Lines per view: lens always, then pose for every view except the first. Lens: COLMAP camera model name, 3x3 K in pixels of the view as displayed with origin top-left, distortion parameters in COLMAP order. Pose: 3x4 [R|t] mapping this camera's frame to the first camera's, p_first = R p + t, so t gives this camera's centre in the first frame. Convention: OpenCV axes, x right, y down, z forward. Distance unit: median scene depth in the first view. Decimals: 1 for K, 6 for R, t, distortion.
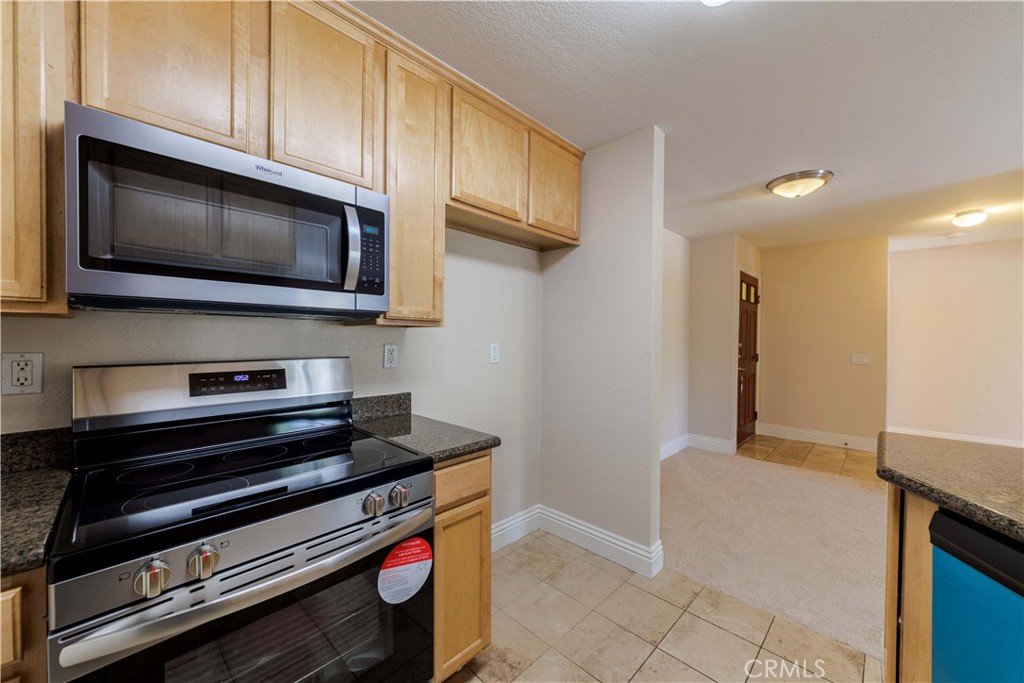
lens RADIAL K [[383.3, 0, 520.4], [0, 383.3, 342.7], [0, 0, 1]] dist [0.000411, 0.000012]
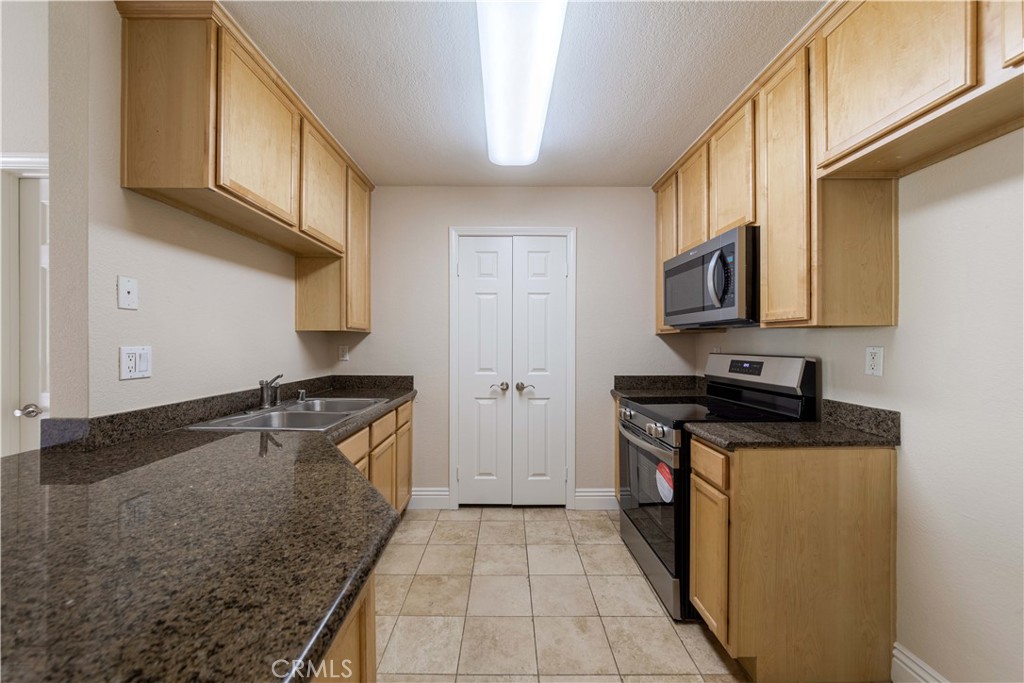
lens RADIAL K [[367.7, 0, 512.0], [0, 367.7, 341.5], [0, 0, 1]] dist [0.000251, 0.000006]
pose [[-0.711819, -0.008941, -0.702306, 0.380346], [-0.013017, 0.999915, 0.000464, 0.001037], [0.702242, 0.009472, -0.711875, 0.497885]]
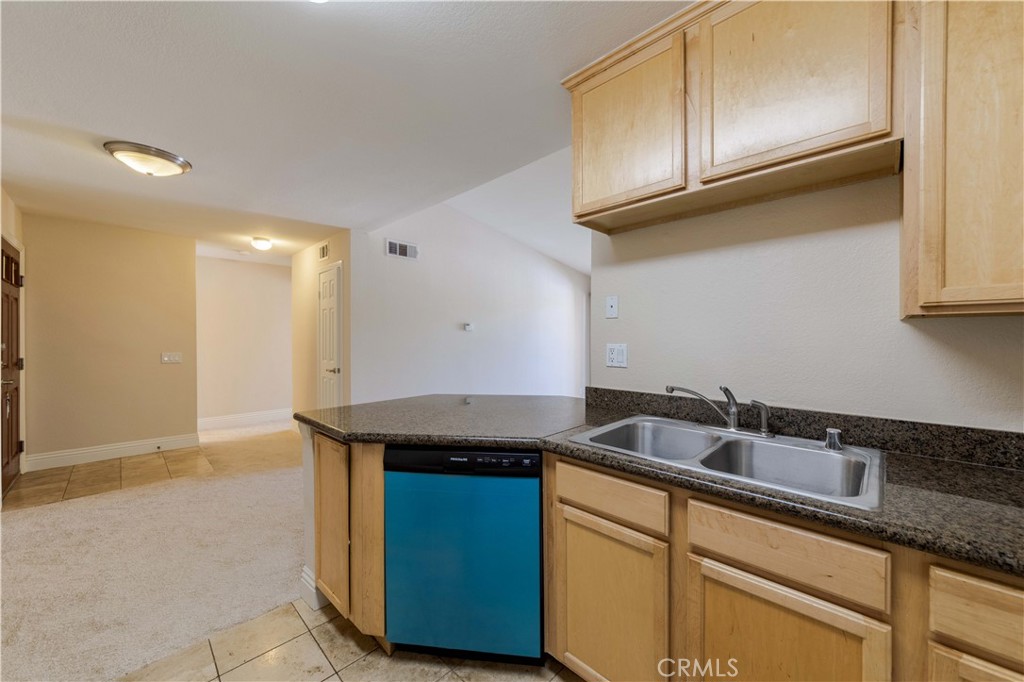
lens RADIAL K [[383.3, 0, 520.4], [0, 383.3, 342.2], [0, 0, 1]] dist [0.000411, 0.000012]
pose [[0.002215, -0.015791, 0.999873, -0.121021], [0.012091, 0.999803, 0.015763, -0.001346], [-0.999924, 0.012054, 0.002406, 0.123672]]
